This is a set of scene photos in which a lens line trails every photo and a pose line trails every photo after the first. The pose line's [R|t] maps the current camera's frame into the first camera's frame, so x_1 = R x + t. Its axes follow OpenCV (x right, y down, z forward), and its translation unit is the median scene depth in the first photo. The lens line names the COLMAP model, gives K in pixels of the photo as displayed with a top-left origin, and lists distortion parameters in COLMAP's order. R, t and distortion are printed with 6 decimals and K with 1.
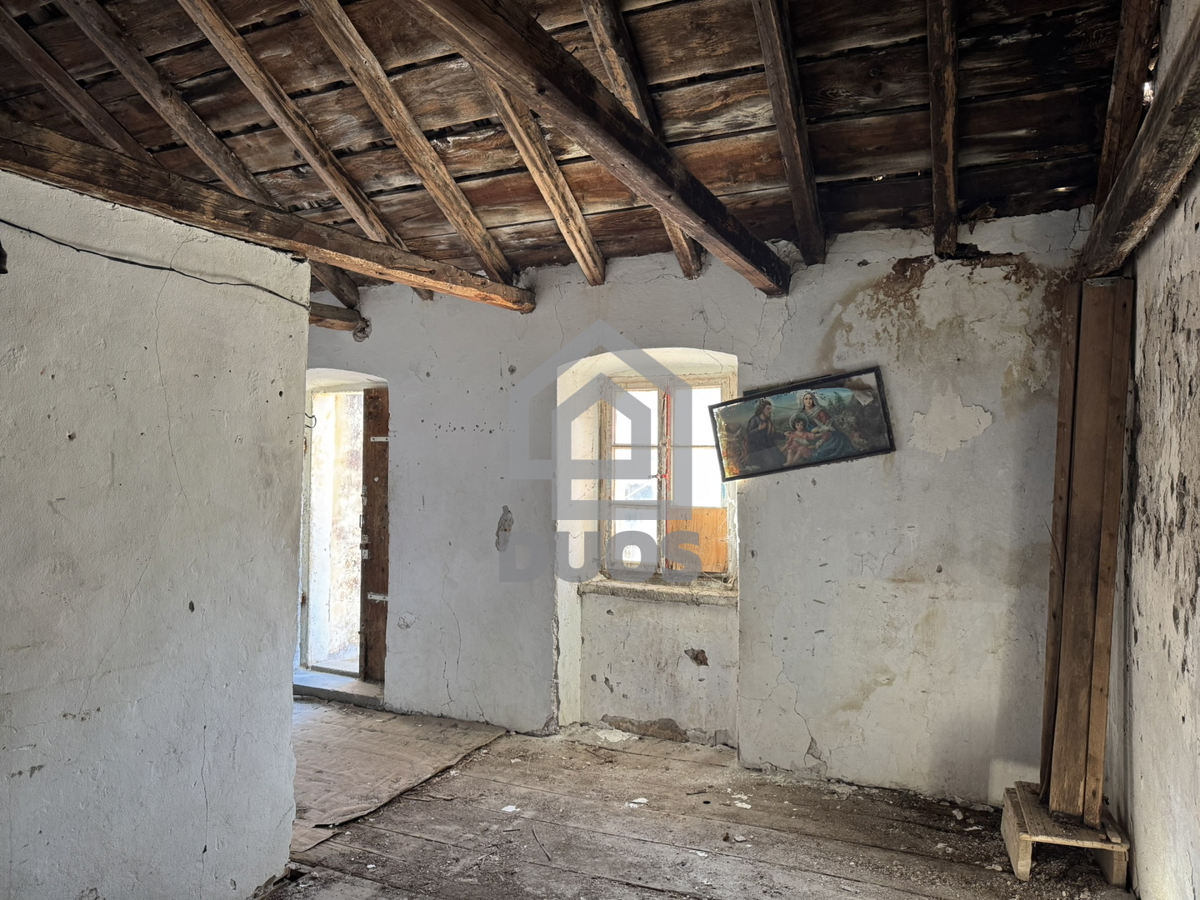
lens RADIAL K [[836.4, 0, 603.6], [0, 836.4, 451.5], [0, 0, 1]] dist [0.111357, -0.192895]
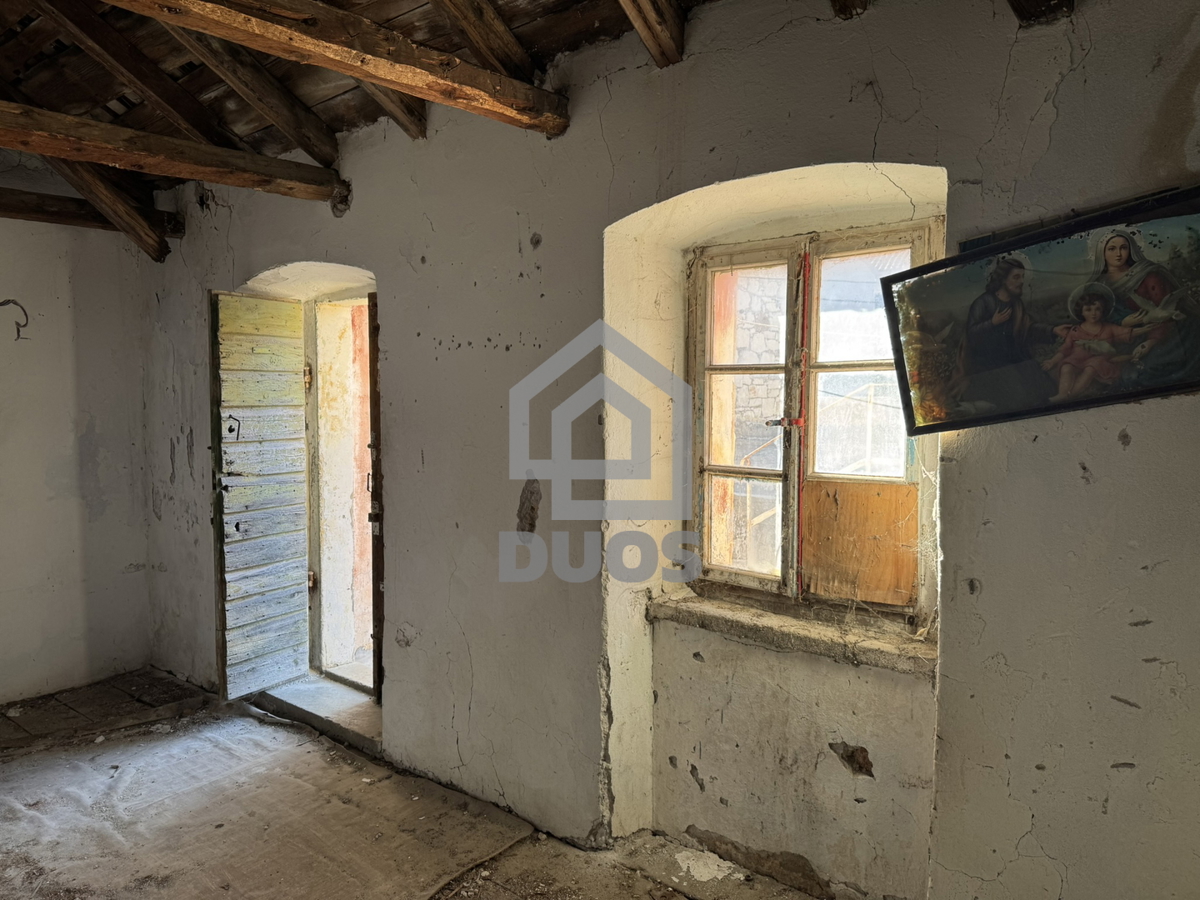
lens RADIAL K [[819.7, 0, 600.0], [0, 819.7, 450.0], [0, 0, 1]] dist [0.098352, -0.181270]
pose [[0.973896, 0.009879, -0.226780, 0.070370], [0.007024, 0.997263, 0.073608, 0.007462], [0.226886, -0.073279, 0.971161, 0.451623]]
